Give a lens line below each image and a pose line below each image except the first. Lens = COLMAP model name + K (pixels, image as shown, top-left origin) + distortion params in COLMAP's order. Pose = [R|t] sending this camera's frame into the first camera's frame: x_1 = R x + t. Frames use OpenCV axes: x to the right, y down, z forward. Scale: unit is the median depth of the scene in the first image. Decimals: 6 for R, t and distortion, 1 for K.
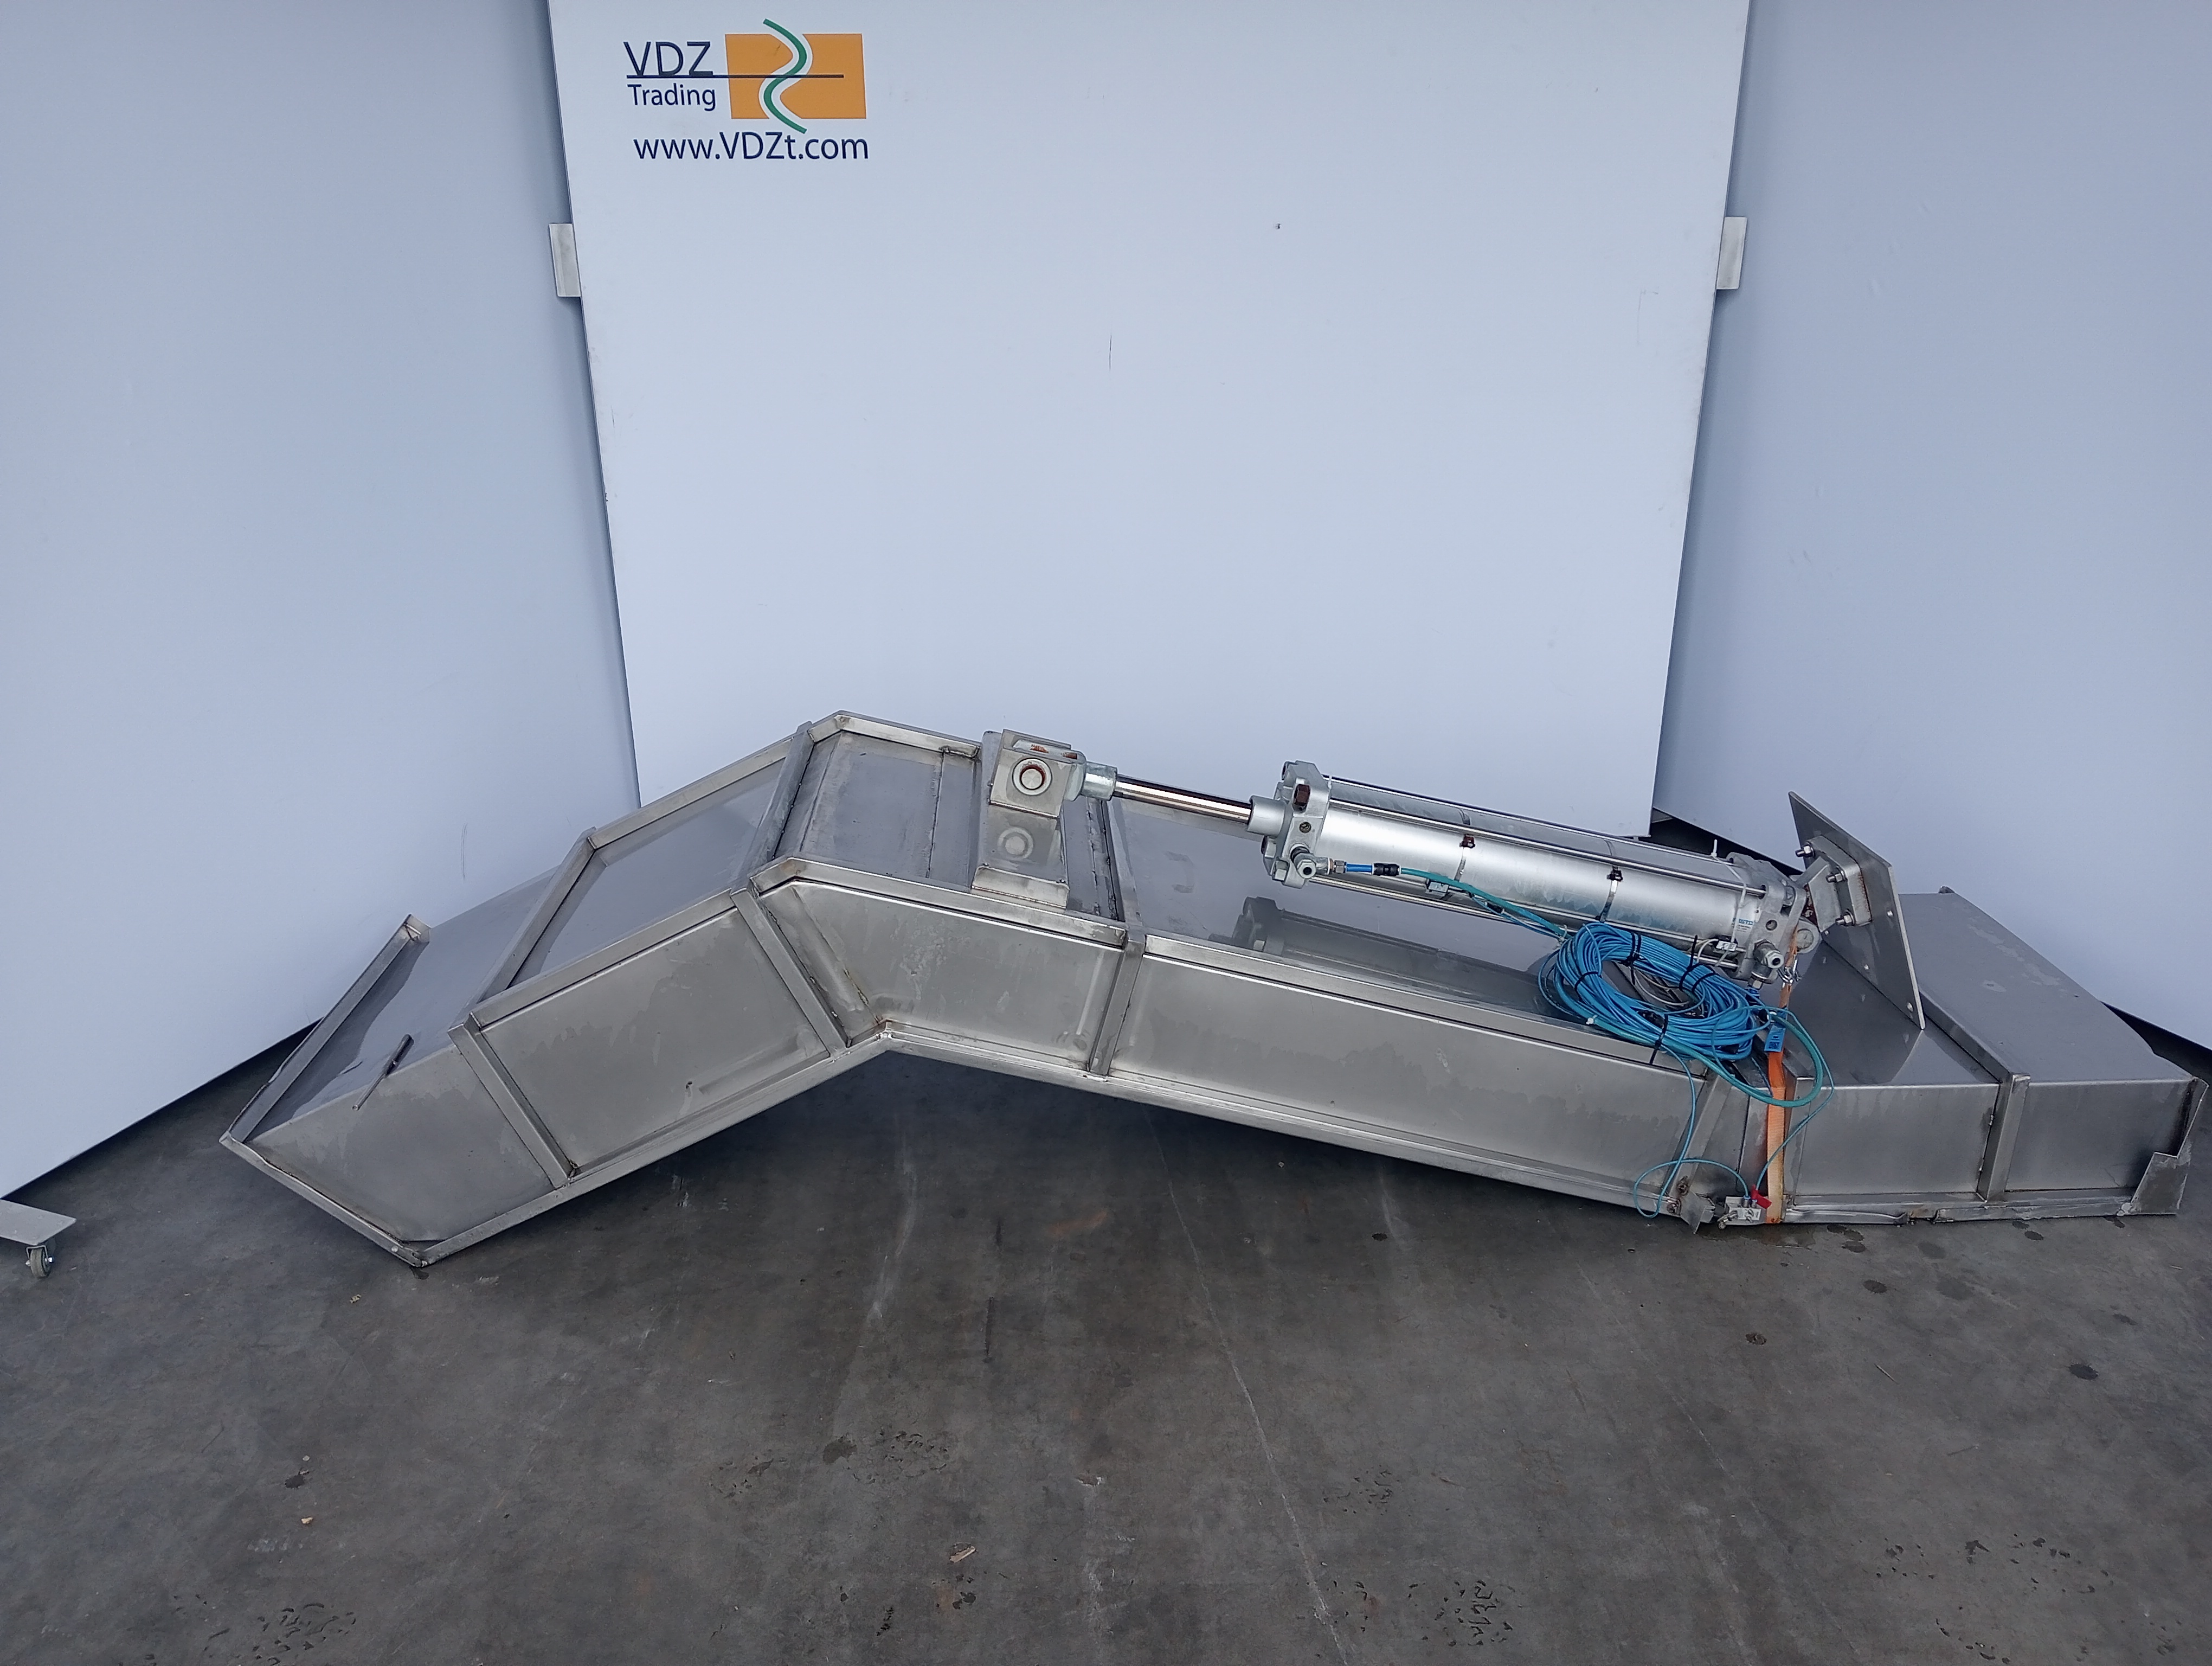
lens RADIAL K [[1694.0, 0, 1106.0], [0, 1694.0, 833.0], [0, 0, 1]] dist [0.098188, -0.170670]
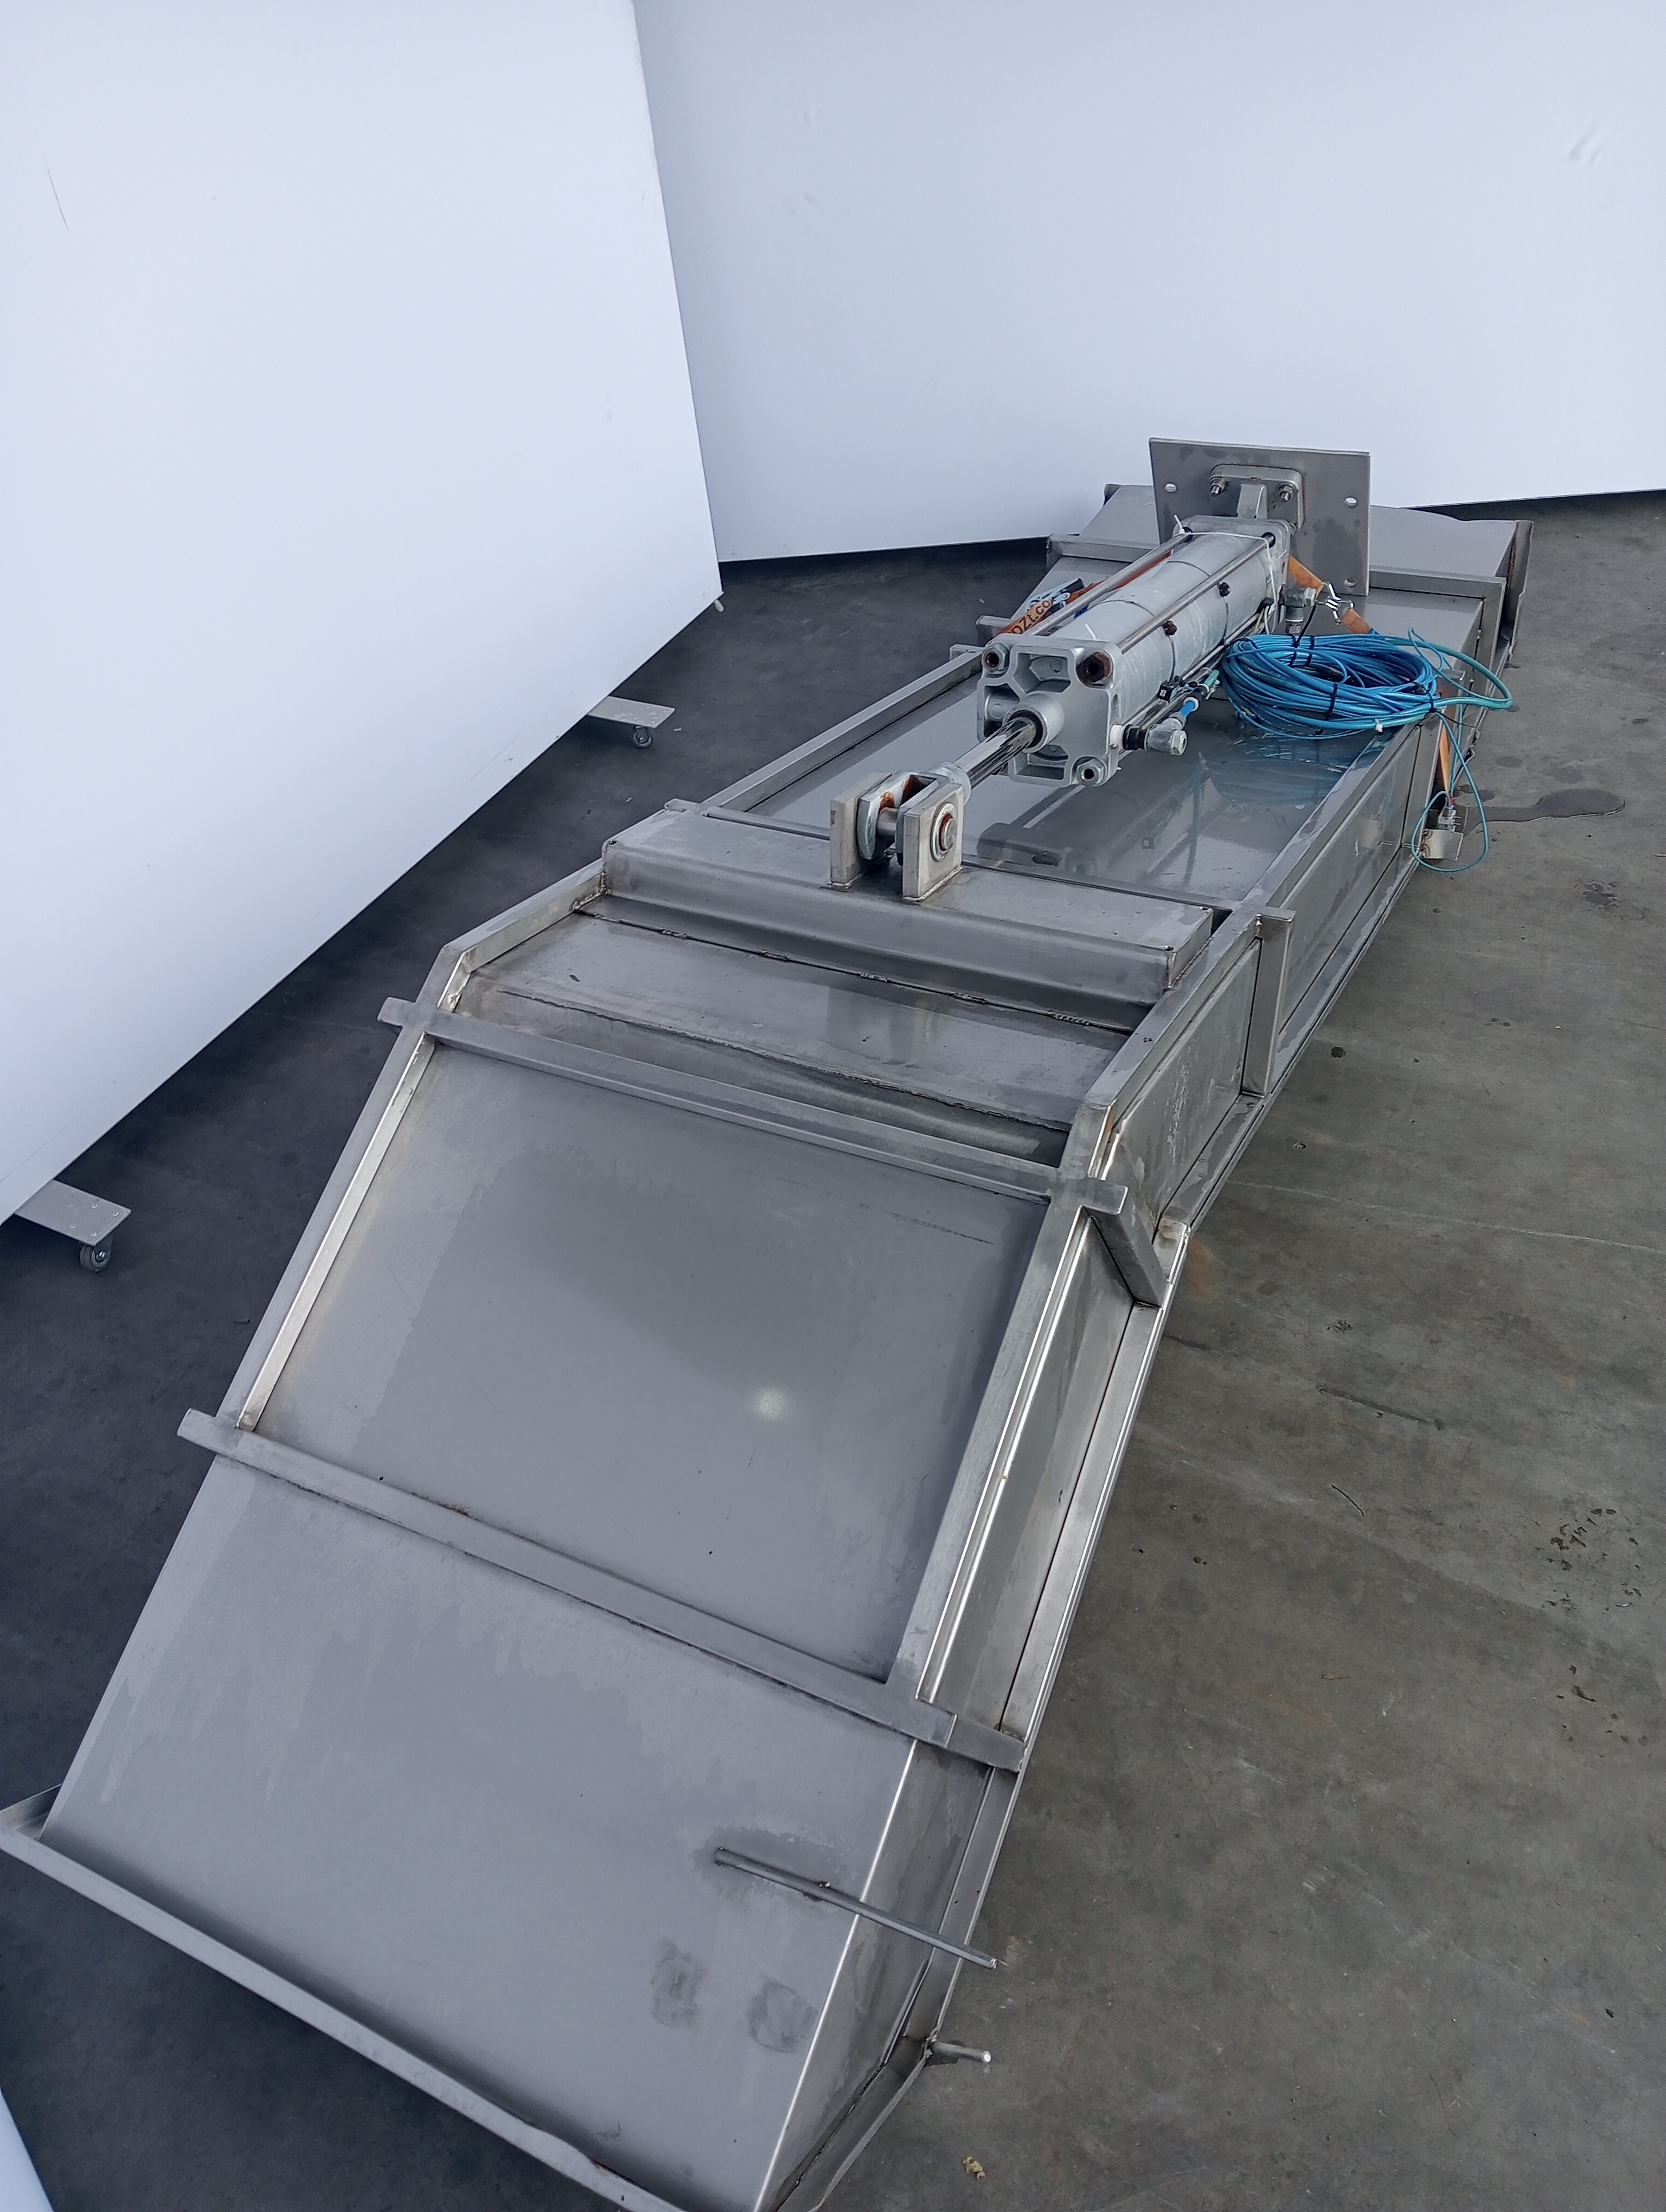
lens RADIAL K [[1694.0, 0, 833.0], [0, 1694.0, 1106.0], [0, 0, 1]] dist [0.098188, -0.170670]
pose [[0.488348, -0.627112, 0.606833, -0.606497], [0.408820, 0.778770, 0.475798, -0.322211], [-0.770962, 0.015731, 0.636686, 0.674926]]
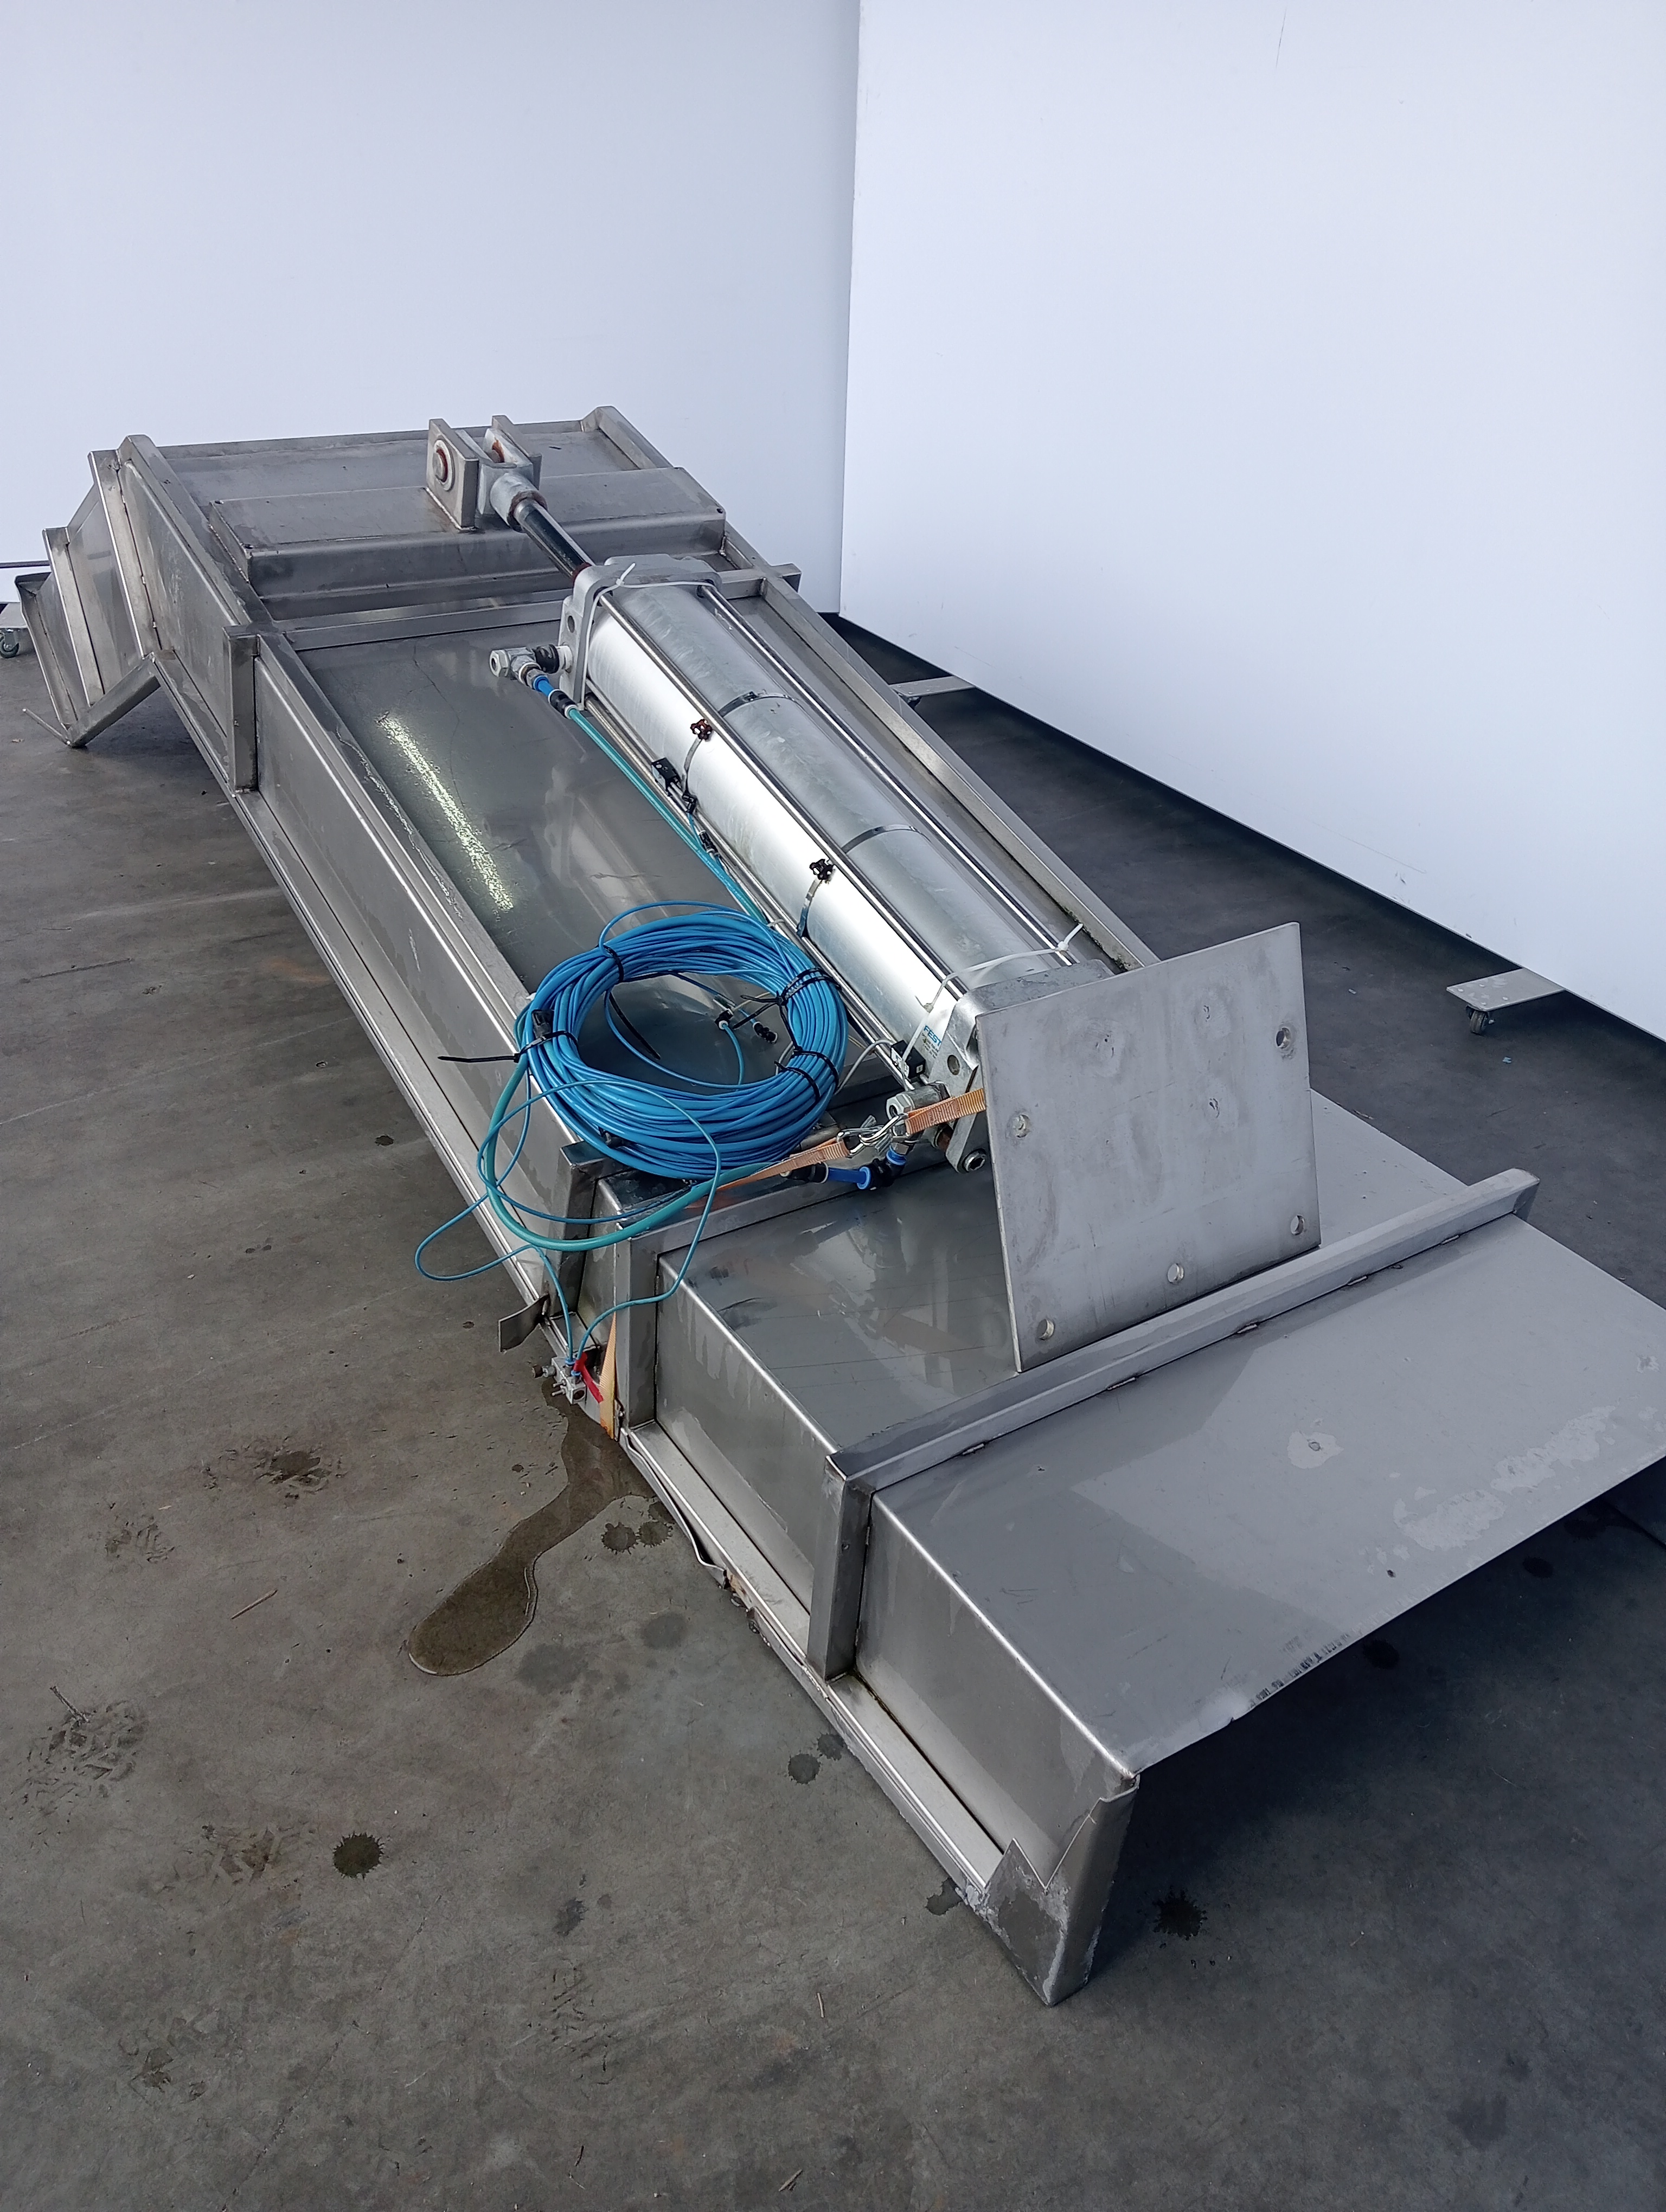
lens RADIAL K [[1694.0, 0, 833.0], [0, 1694.0, 1106.0], [0, 0, 1]] dist [0.098188, -0.170670]
pose [[0.512996, 0.476842, -0.713762, 0.884924], [-0.349249, 0.875522, 0.333896, -0.117655], [0.784130, 0.077993, 0.615676, 0.740979]]
